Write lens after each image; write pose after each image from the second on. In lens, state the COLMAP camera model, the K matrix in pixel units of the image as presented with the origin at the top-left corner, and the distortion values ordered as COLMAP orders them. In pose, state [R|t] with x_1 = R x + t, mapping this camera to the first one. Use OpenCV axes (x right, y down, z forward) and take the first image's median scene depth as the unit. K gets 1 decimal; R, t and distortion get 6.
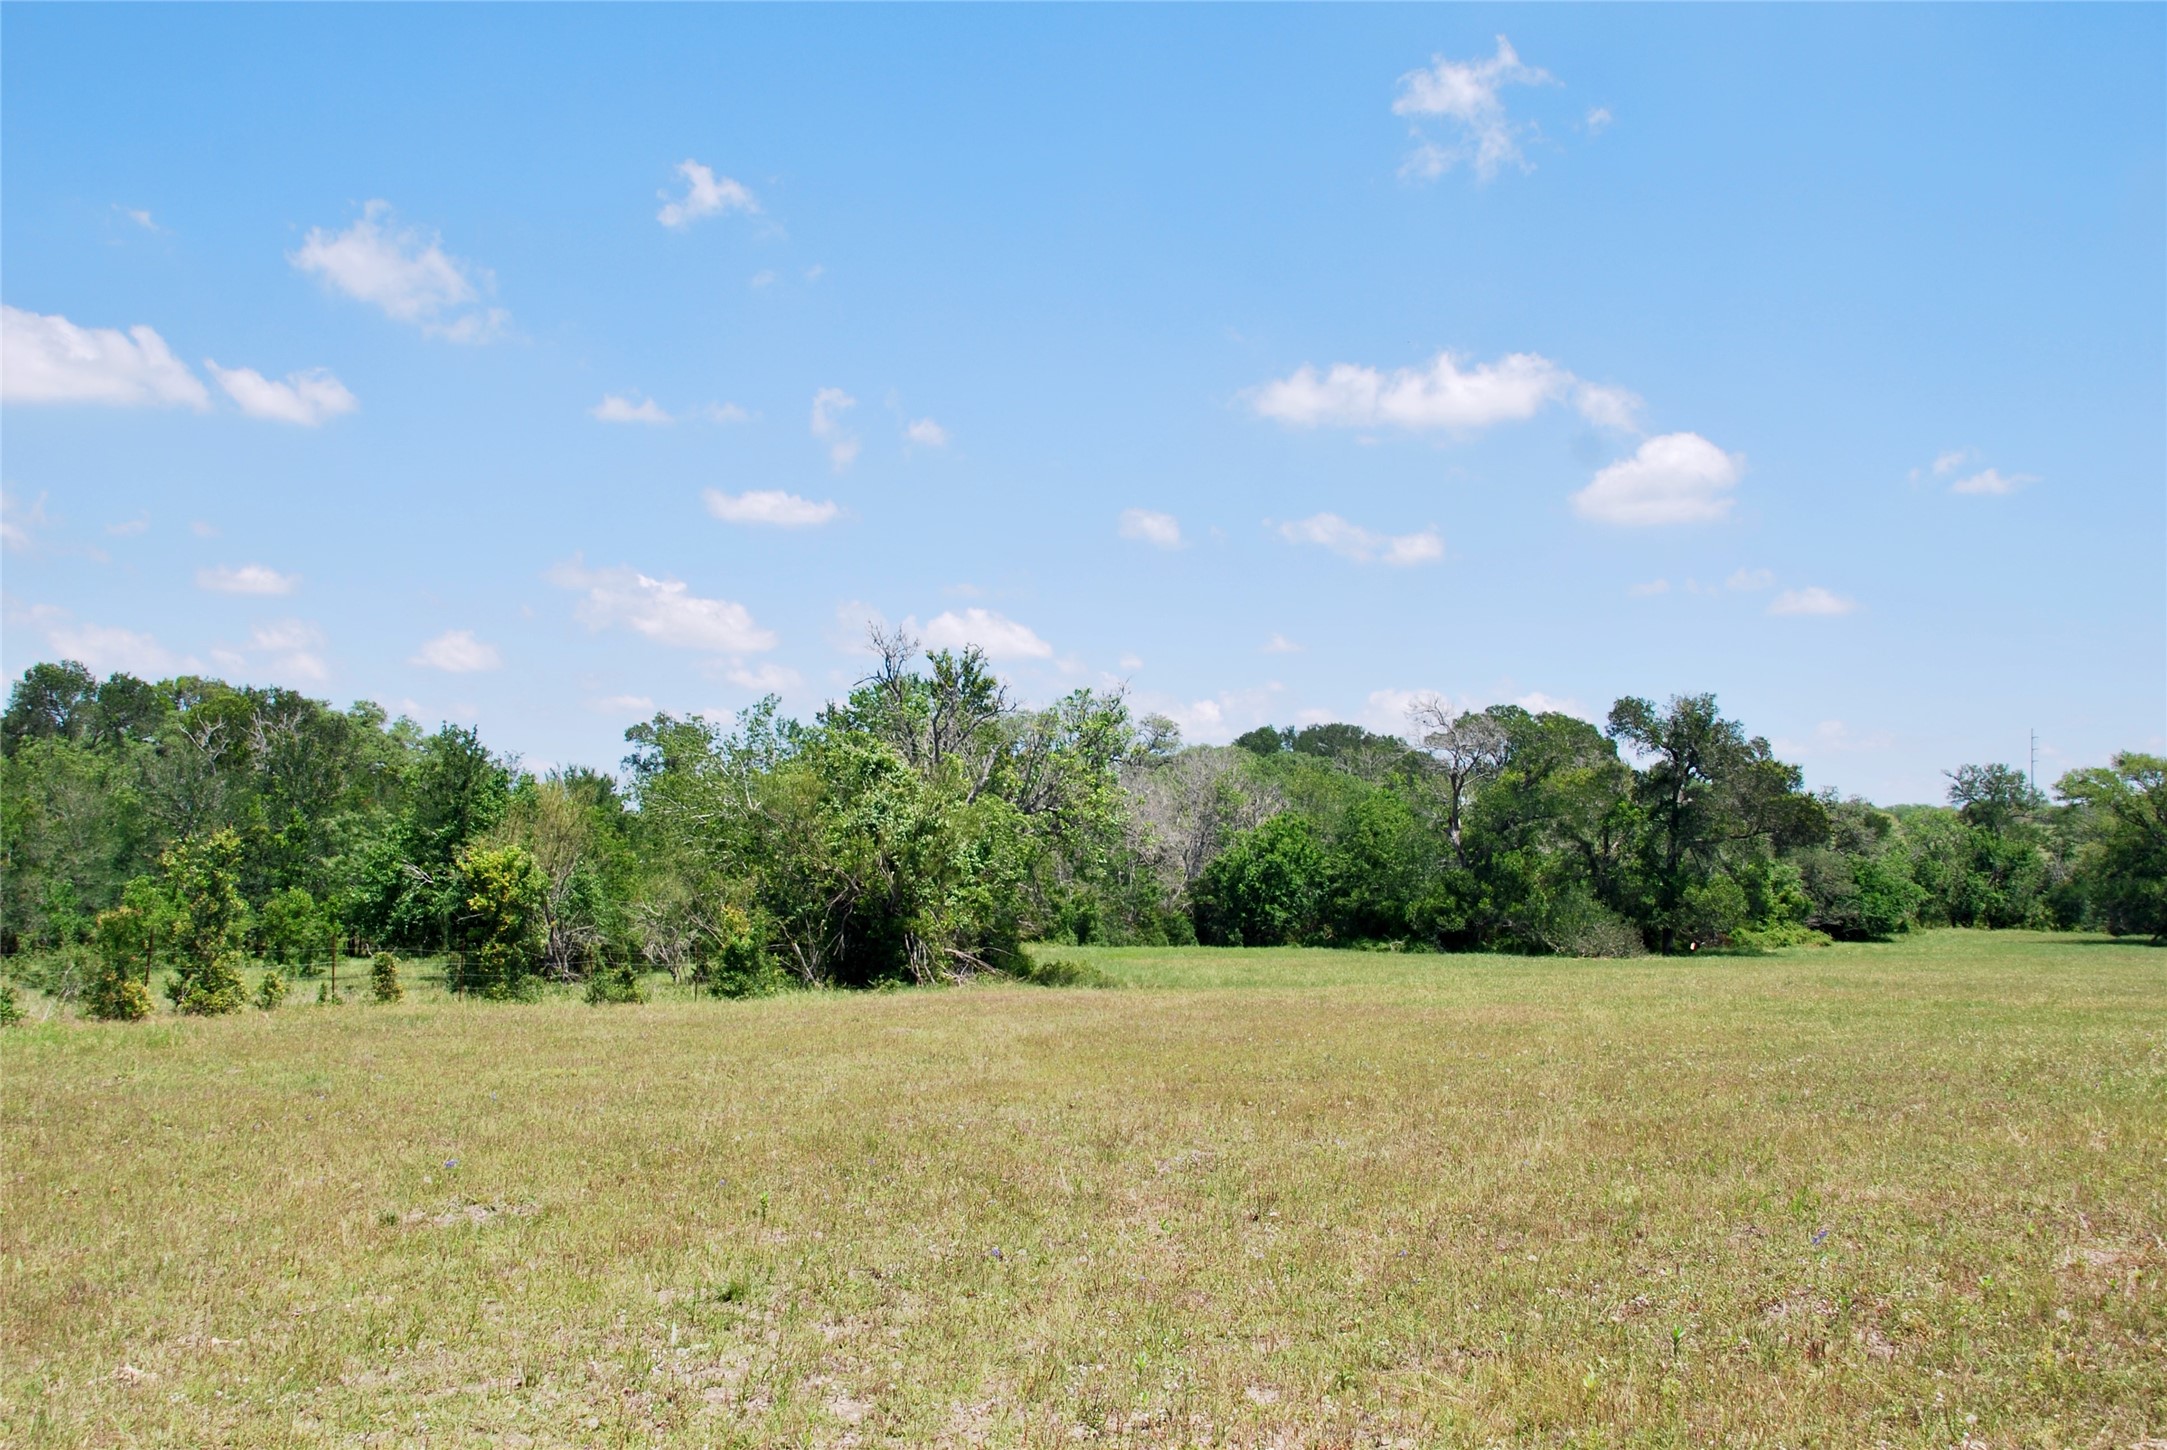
lens RADIAL K [[2323.1, 0, 1084.7], [0, 2323.1, 727.5], [0, 0, 1]] dist [0.003768, 0.000000]
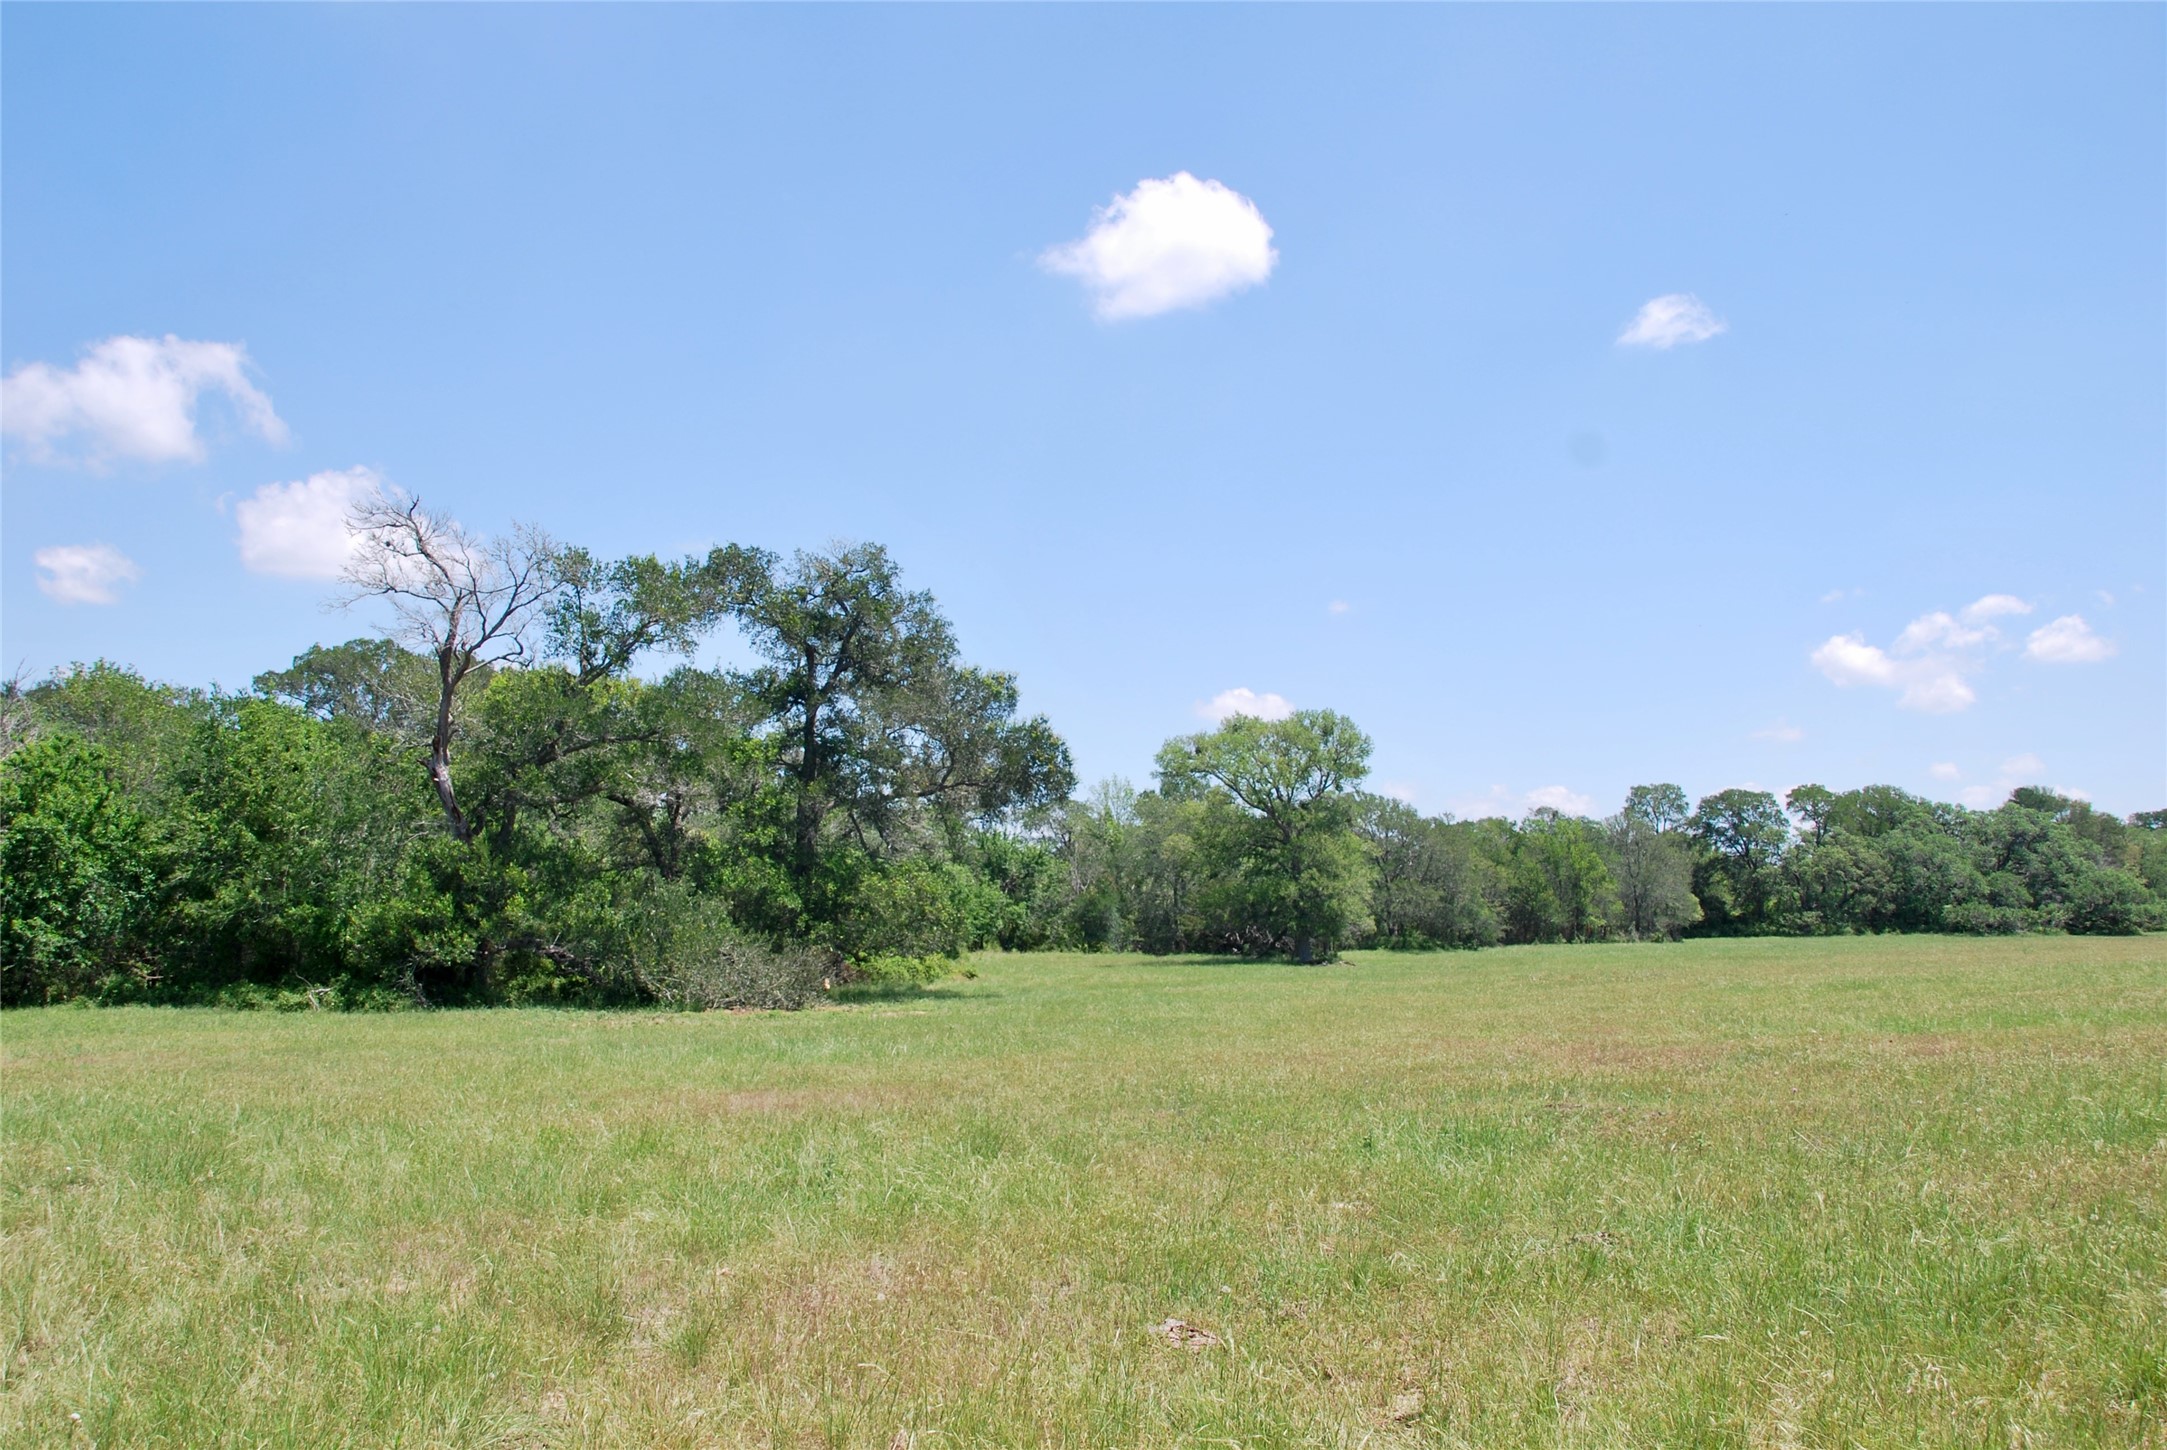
lens RADIAL K [[2189.1, 0, 1081.4], [0, 2189.1, 731.2], [0, 0, 1]] dist [-0.005972, 0.000000]
pose [[0.845771, 0.035114, 0.532389, 0.023811], [-0.023304, 0.999311, -0.028889, 0.047378], [-0.533037, 0.012026, 0.846007, 0.522983]]
